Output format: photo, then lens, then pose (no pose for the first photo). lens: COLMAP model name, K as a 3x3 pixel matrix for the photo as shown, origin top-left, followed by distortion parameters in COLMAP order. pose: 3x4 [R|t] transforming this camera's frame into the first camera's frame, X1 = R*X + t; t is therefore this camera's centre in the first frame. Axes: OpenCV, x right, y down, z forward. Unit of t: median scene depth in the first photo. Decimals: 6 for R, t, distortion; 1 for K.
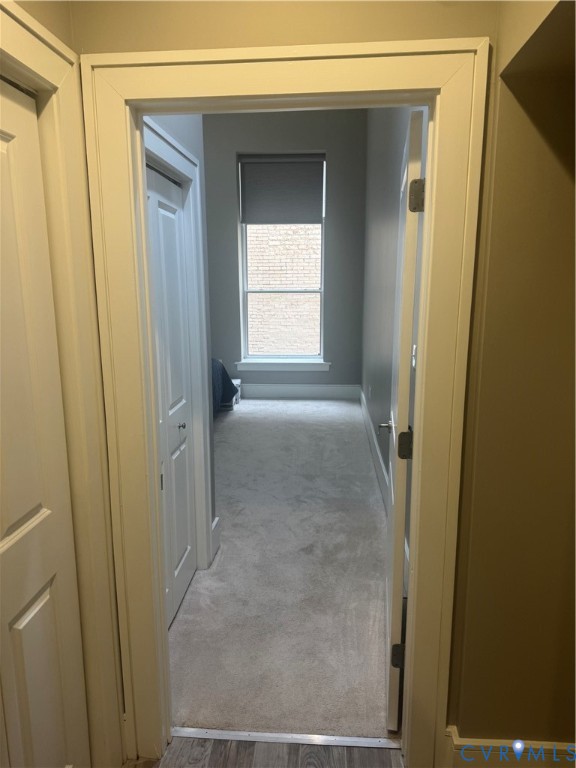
lens RADIAL K [[540.4, 0, 288.0], [0, 540.4, 384.0], [0, 0, 1]] dist [0.151889, -0.241213]
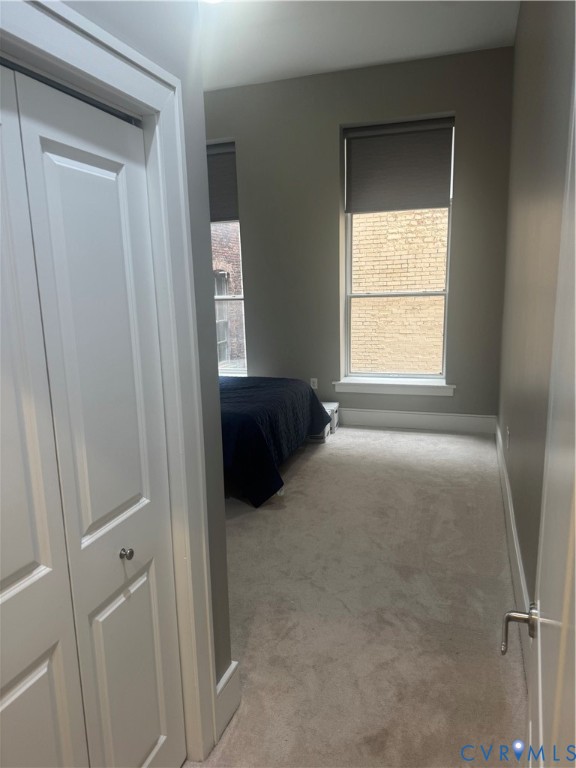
lens RADIAL K [[540.4, 0, 288.0], [0, 540.4, 384.0], [0, 0, 1]] dist [0.151889, -0.241213]
pose [[0.970080, 0.025690, -0.241423, 0.057346], [-0.025804, 0.999663, 0.002690, -0.060777], [0.241411, 0.003620, 0.970416, 0.296285]]
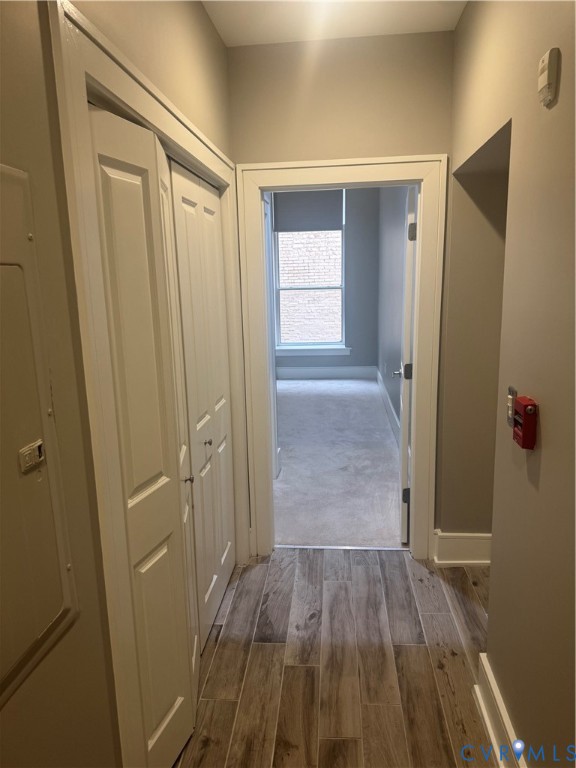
lens RADIAL K [[546.1, 0, 288.0], [0, 546.1, 384.0], [0, 0, 1]] dist [0.163274, -0.247511]
pose [[0.999645, -0.015391, -0.021732, -0.055194], [0.015416, 0.999881, 0.000977, 0.058442], [0.021715, -0.001312, 0.999763, -0.318558]]
